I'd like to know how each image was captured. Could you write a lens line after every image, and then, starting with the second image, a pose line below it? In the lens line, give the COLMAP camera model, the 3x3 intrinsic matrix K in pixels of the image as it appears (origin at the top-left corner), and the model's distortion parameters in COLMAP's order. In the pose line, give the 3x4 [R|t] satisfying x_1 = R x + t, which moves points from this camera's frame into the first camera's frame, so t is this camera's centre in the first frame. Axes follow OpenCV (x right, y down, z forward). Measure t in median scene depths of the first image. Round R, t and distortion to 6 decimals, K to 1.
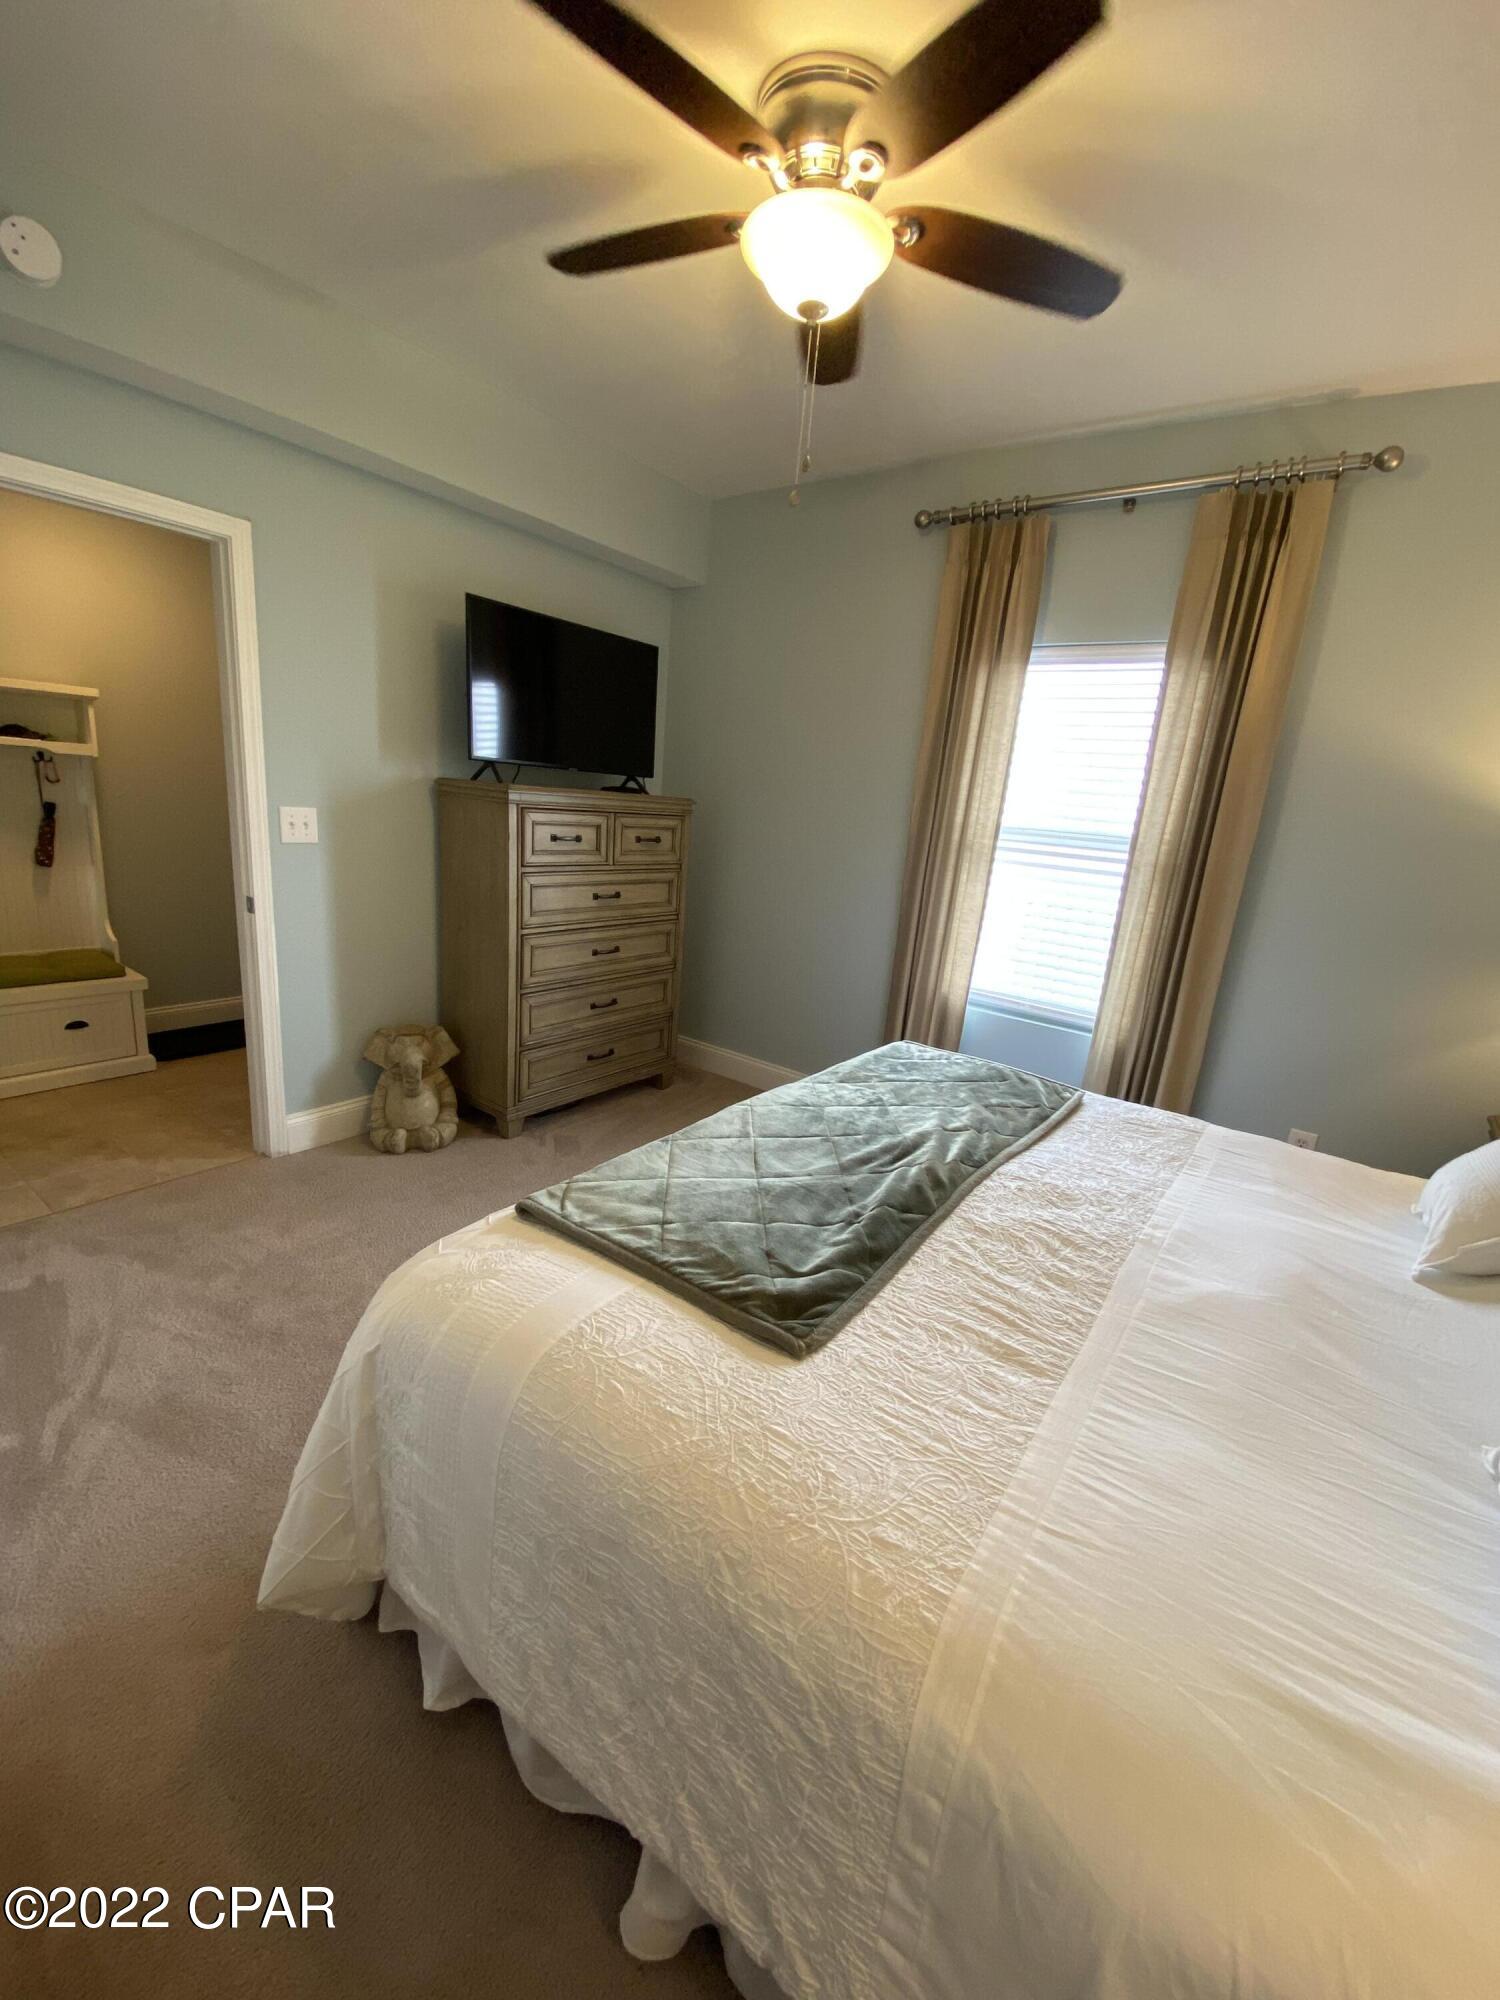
lens RADIAL K [[802.0, 0, 749.5], [0, 802.0, 1003.5], [0, 0, 1]] dist [0.023378, -0.022088]
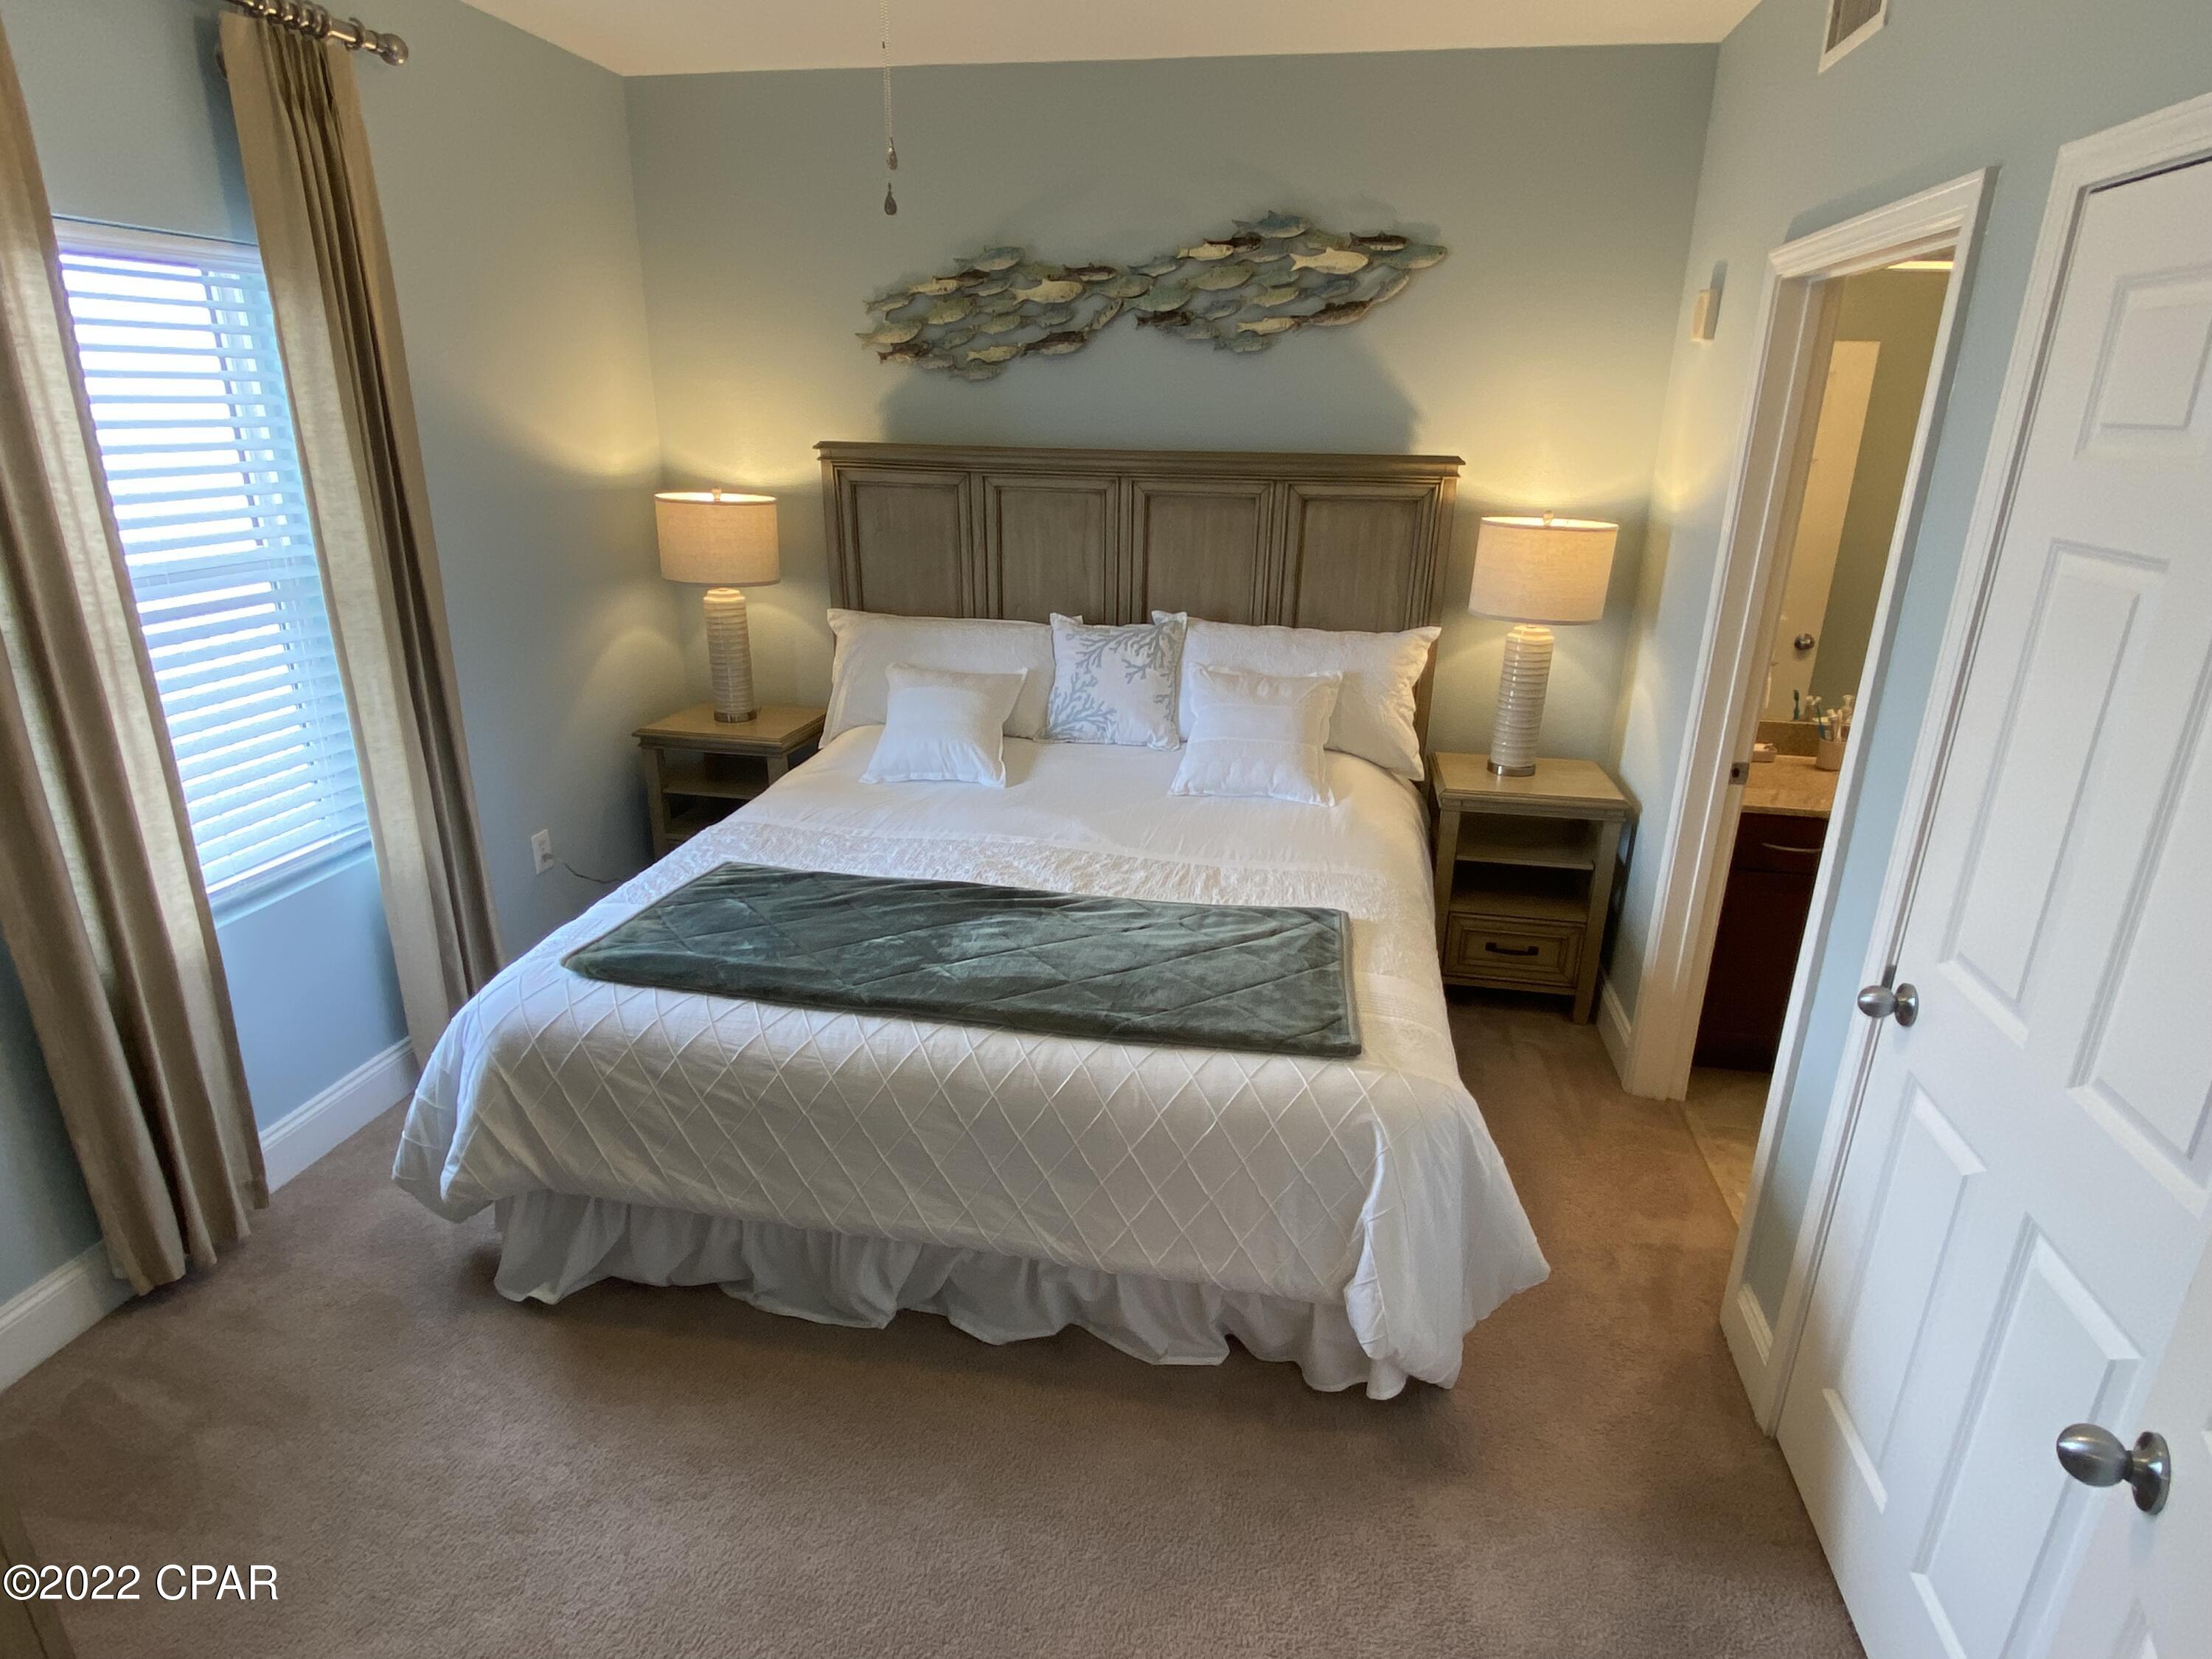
lens RADIAL K [[1194.2, 0, 1109.6], [0, 1194.2, 842.0], [0, 0, 1]] dist [0.055445, -0.043178]
pose [[-0.429102, -0.392679, 0.813434, -1.231397], [0.173911, 0.847790, 0.501006, -0.710891], [-0.886356, 0.356448, -0.295497, 1.474022]]
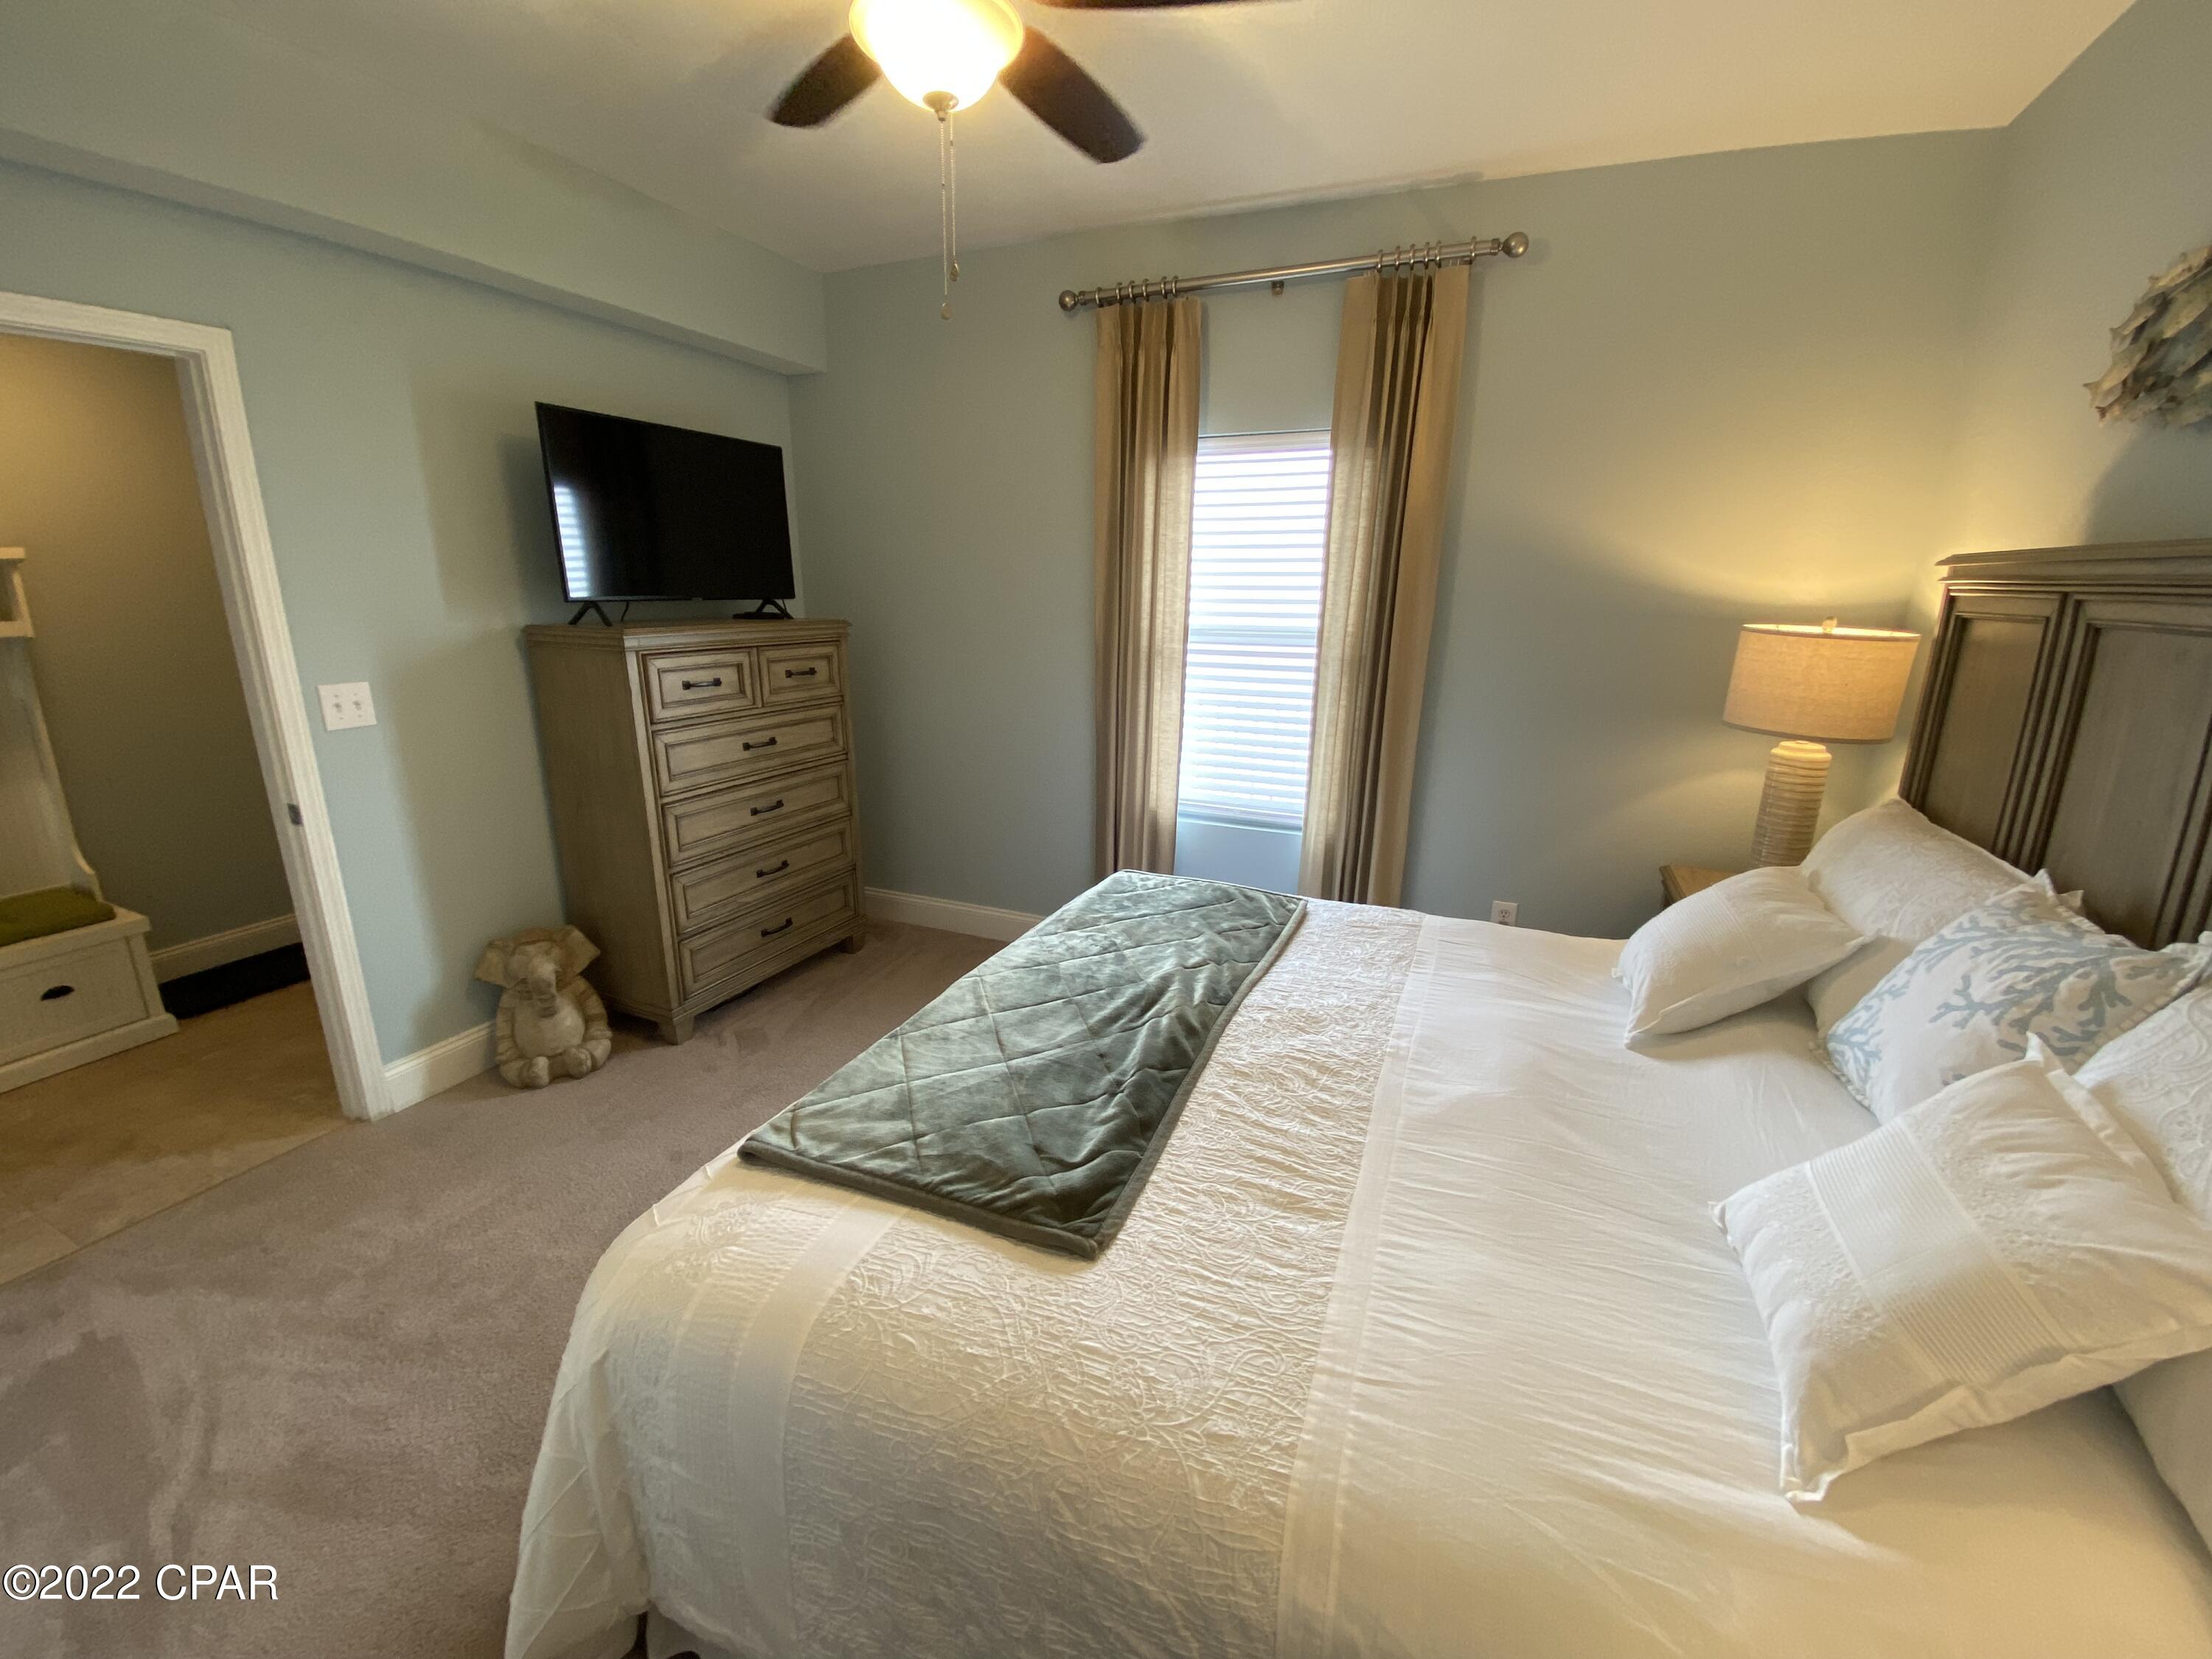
lens RADIAL K [[887.1, 0, 1108.1], [0, 887.1, 831.2], [0, 0, 1]] dist [0.023378, -0.022088]
pose [[0.970102, -0.129877, 0.205023, -0.051222], [0.124063, 0.991426, 0.041020, -0.073351], [-0.208593, -0.014358, 0.977897, -0.019103]]
